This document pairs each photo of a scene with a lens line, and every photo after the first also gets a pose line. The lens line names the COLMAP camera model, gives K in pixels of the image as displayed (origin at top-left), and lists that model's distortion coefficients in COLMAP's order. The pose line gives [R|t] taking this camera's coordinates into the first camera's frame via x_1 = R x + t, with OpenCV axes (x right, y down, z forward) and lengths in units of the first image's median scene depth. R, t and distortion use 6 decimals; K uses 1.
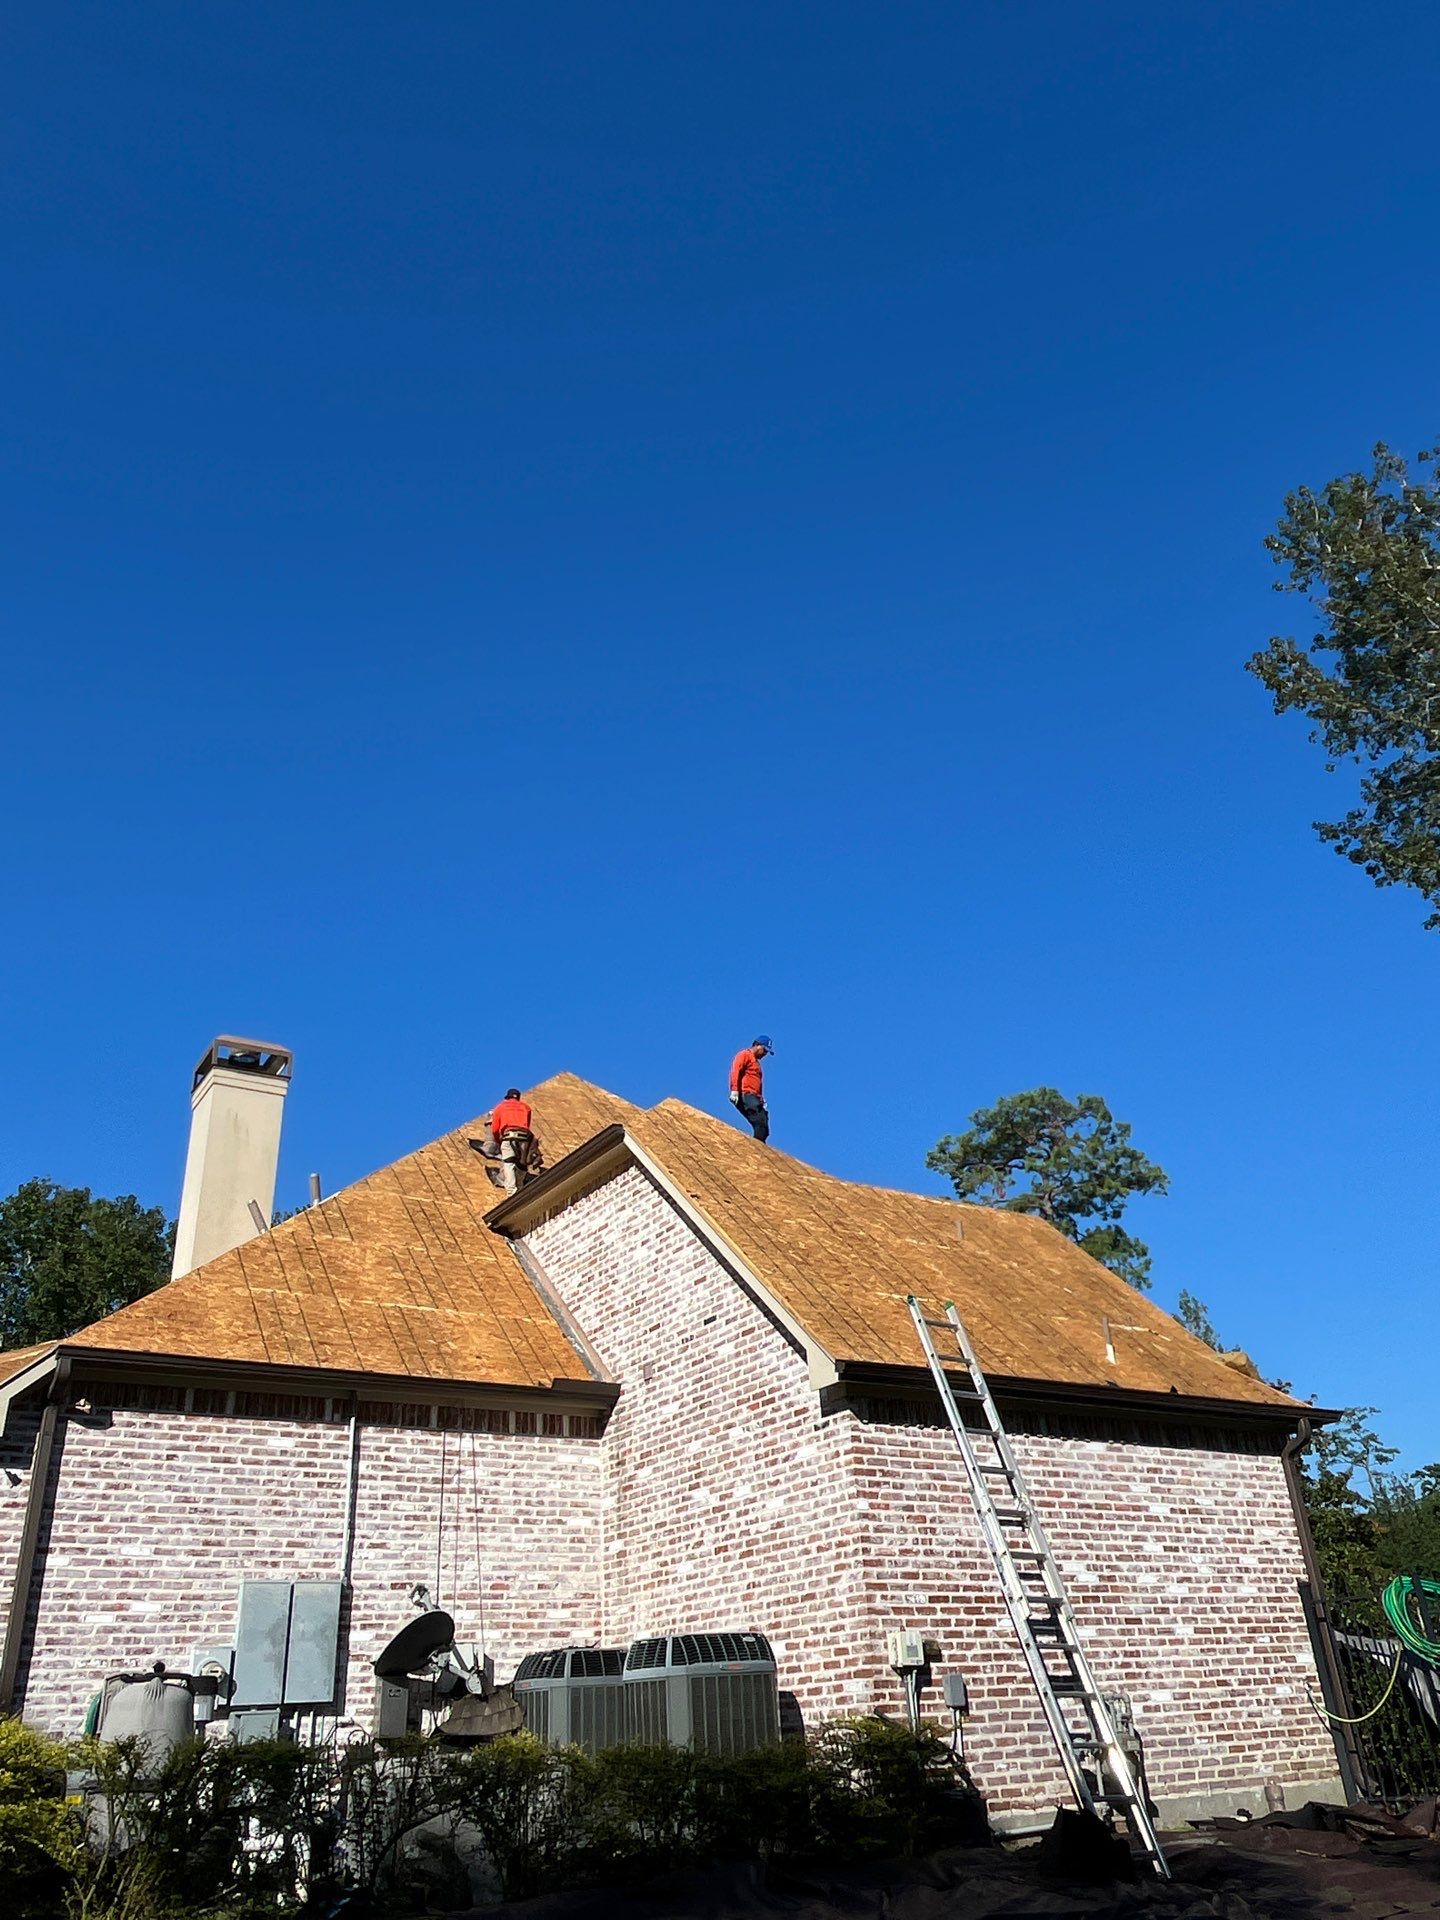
lens RADIAL K [[1442.5, 0, 705.3], [0, 1442.5, 952.9], [0, 0, 1]] dist [0.015223, -0.006180]
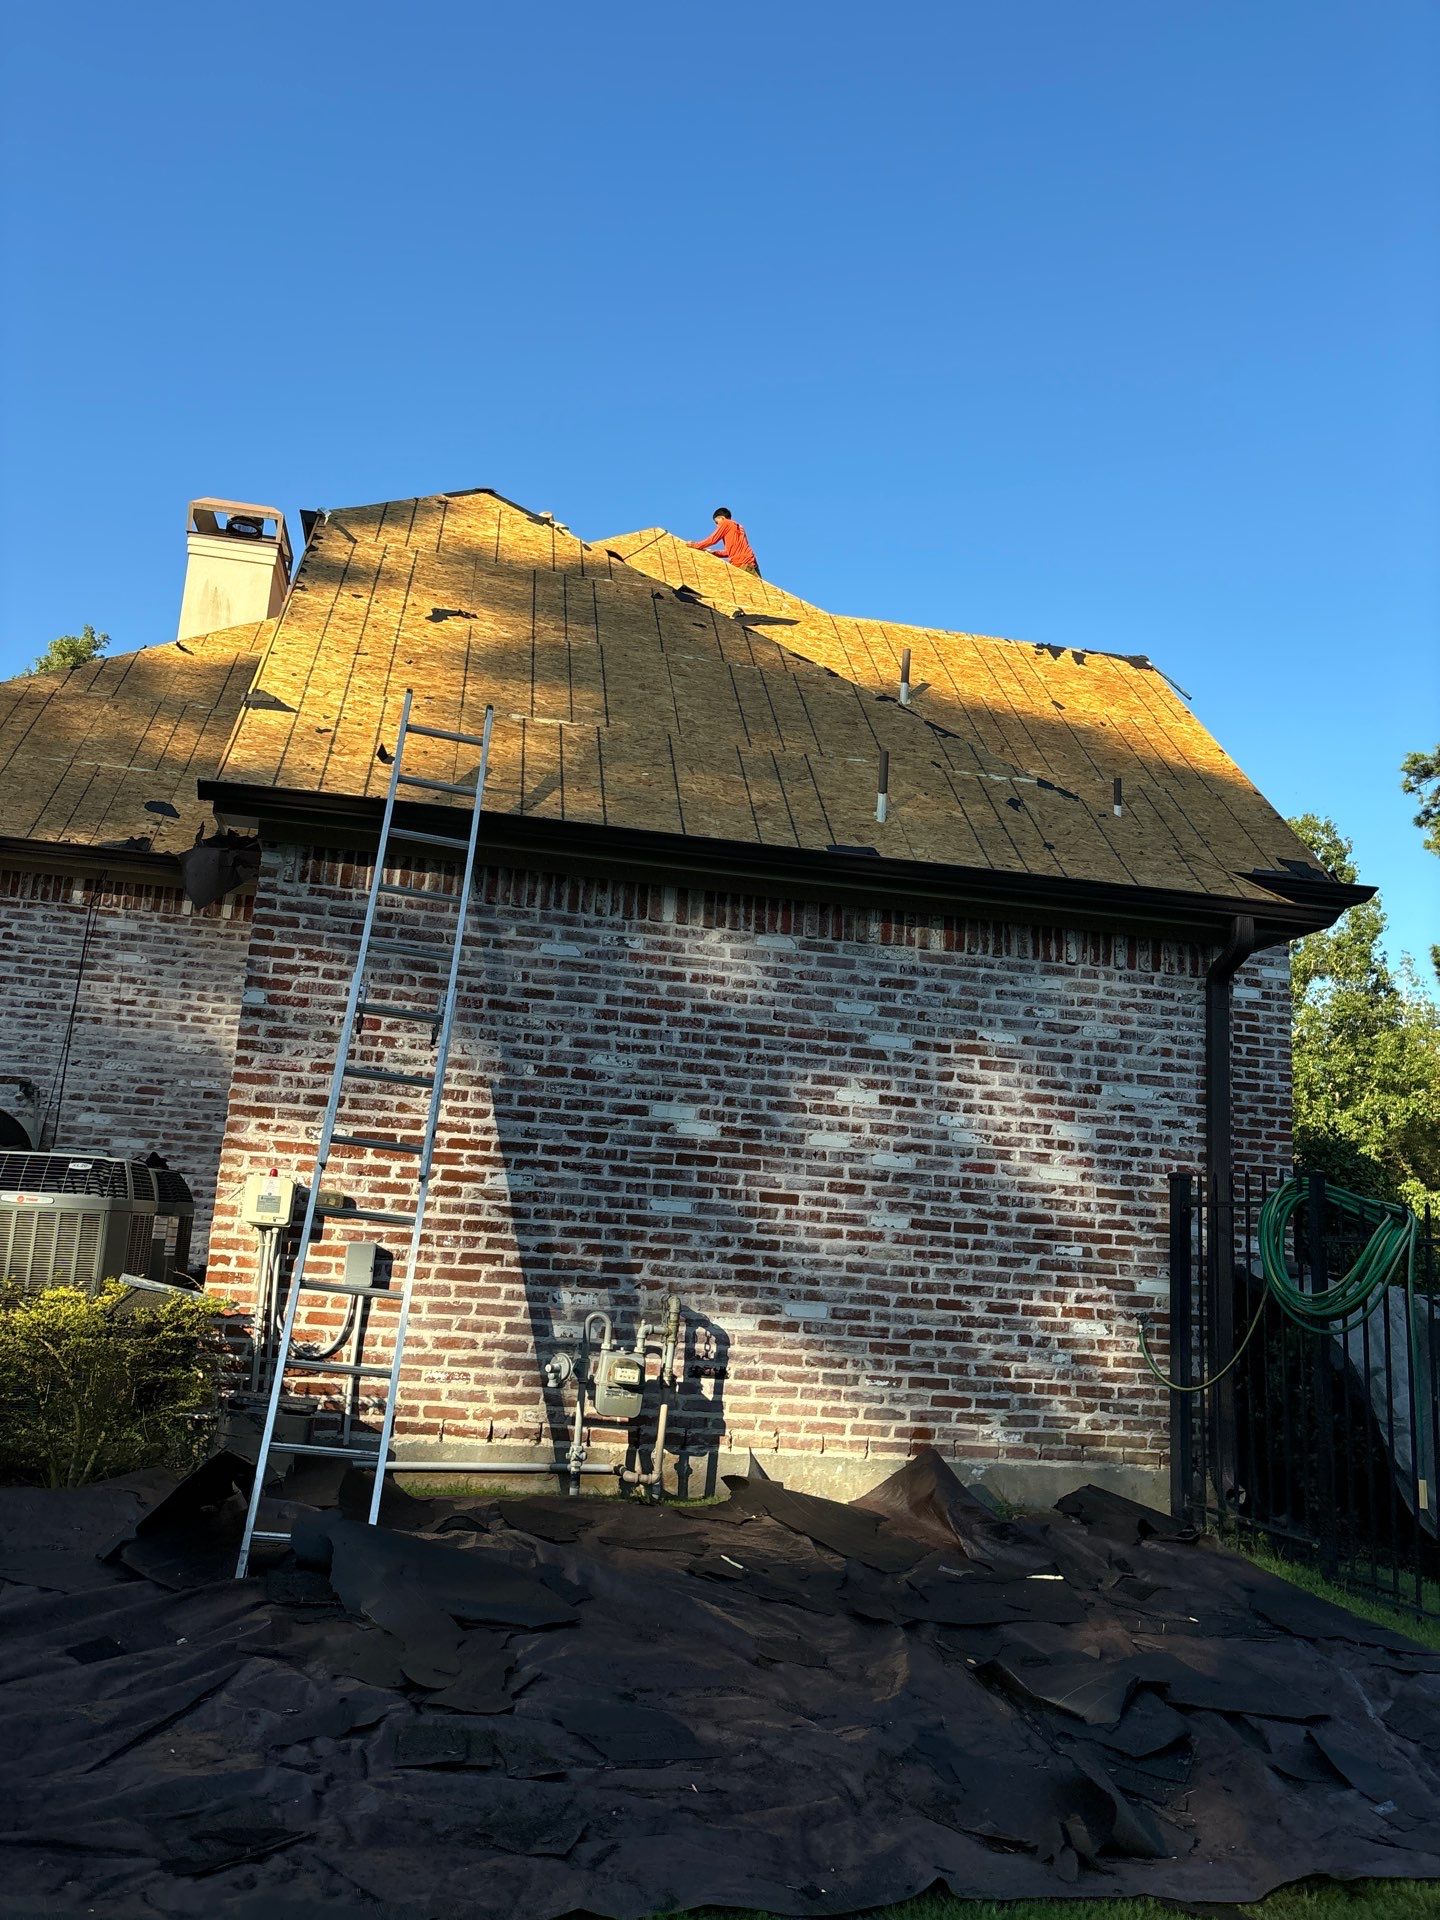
lens RADIAL K [[1424.1, 0, 720.0], [0, 1424.1, 960.0], [0, 0, 1]] dist [0.084933, -0.005140]
pose [[0.918676, 0.031927, -0.393719, 0.490692], [0.083269, 0.958677, 0.272036, 0.179837], [0.386135, -0.282698, 0.878056, 0.448142]]
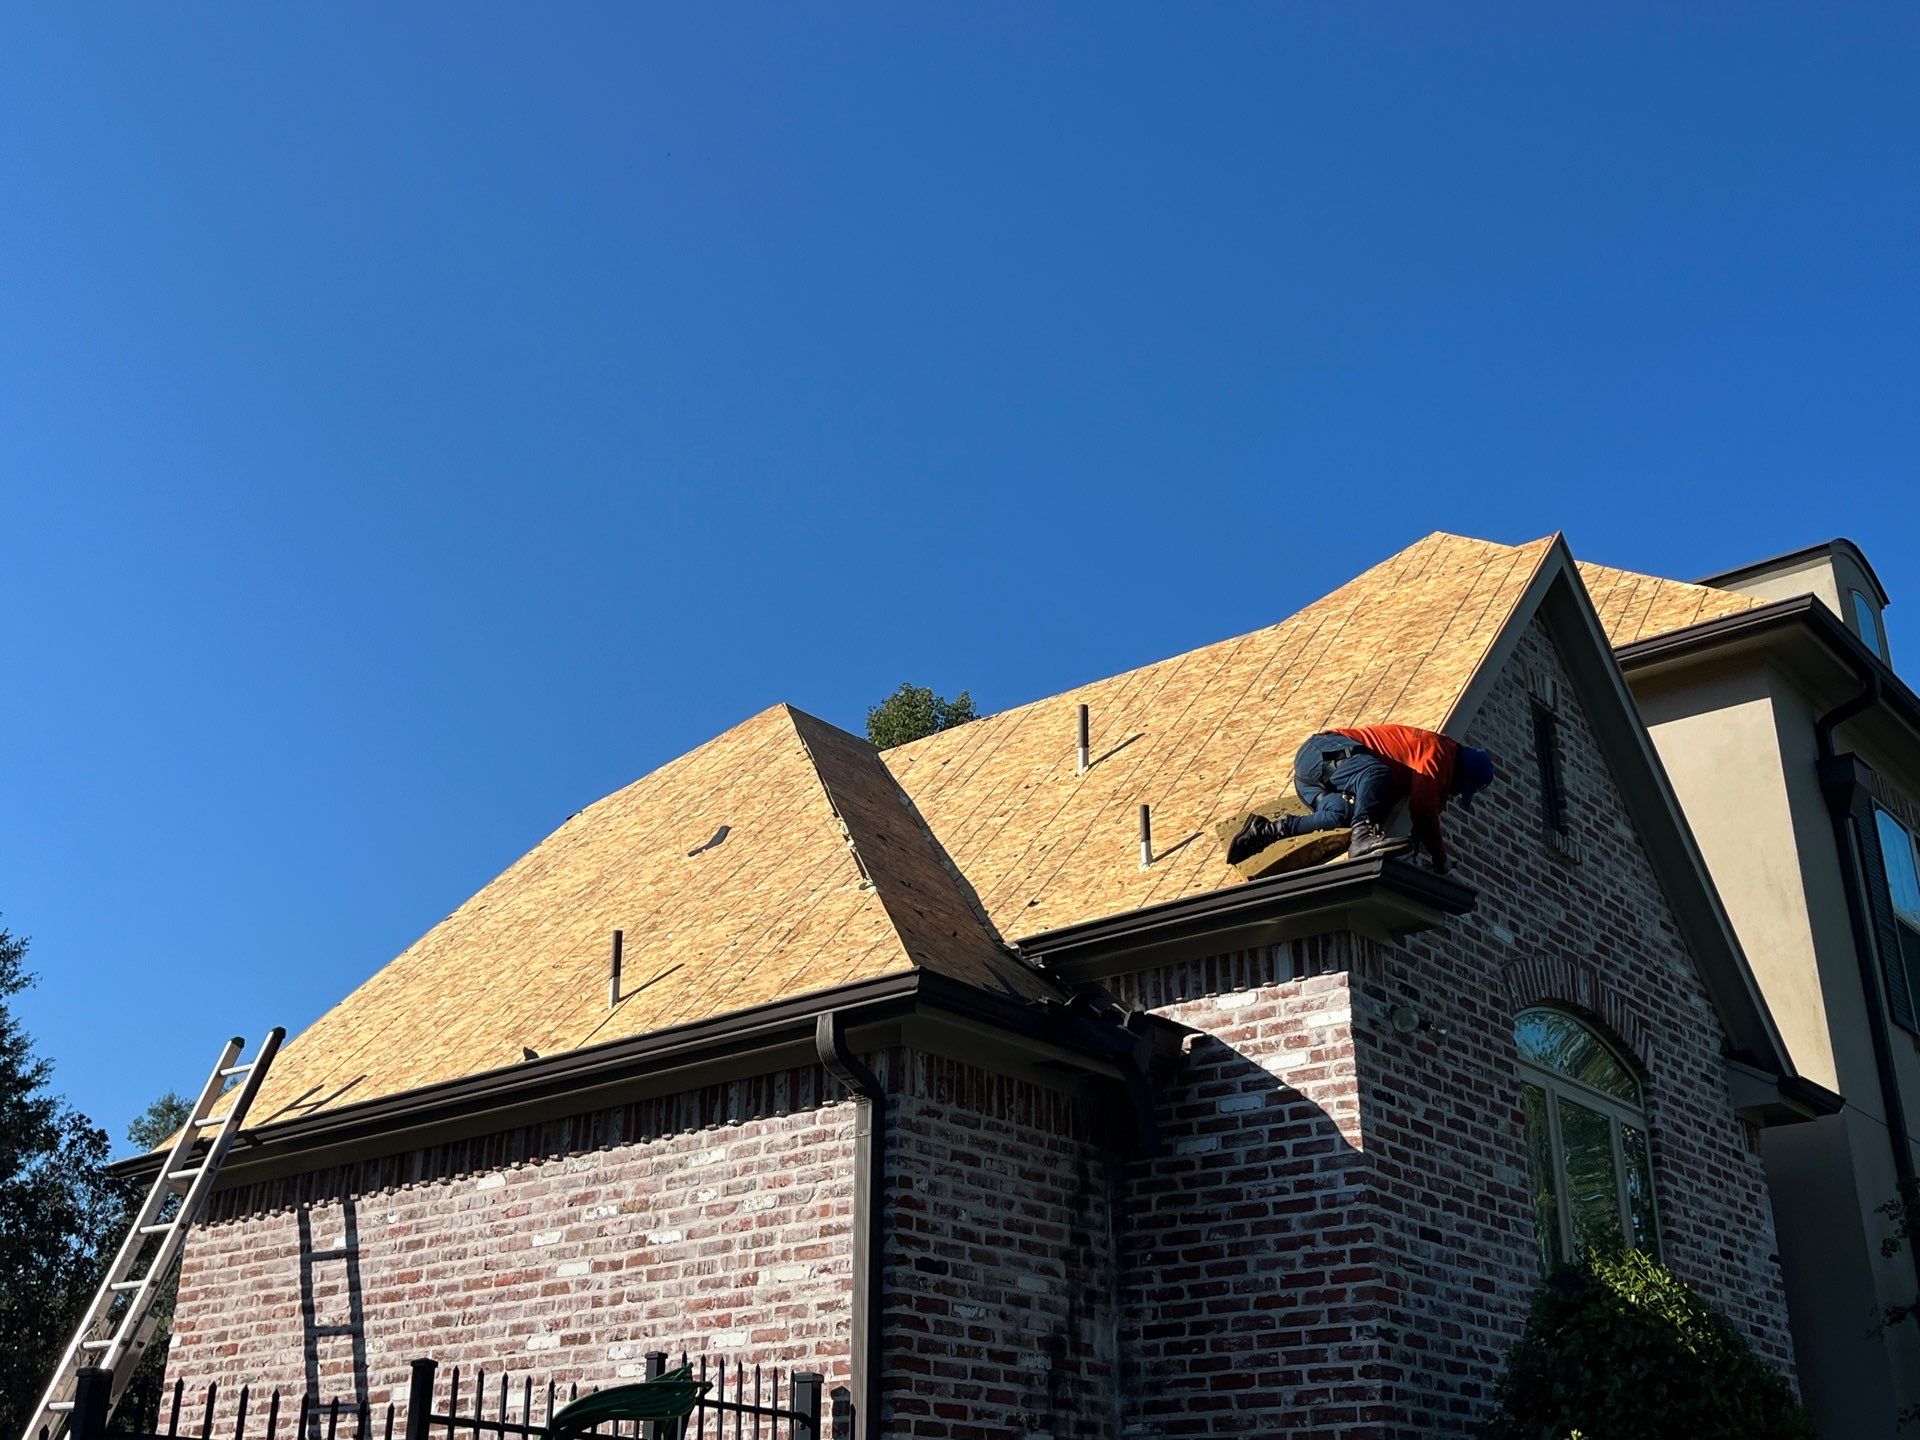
lens RADIAL K [[2090.7, 0, 921.1], [0, 2090.7, 679.2], [0, 0, 1]] dist [0.020440, -0.062925]
pose [[0.292928, -0.350261, -0.889669, 1.128509], [0.440728, 0.875202, -0.199453, 0.408105], [0.848500, -0.333676, 0.410741, 0.871185]]
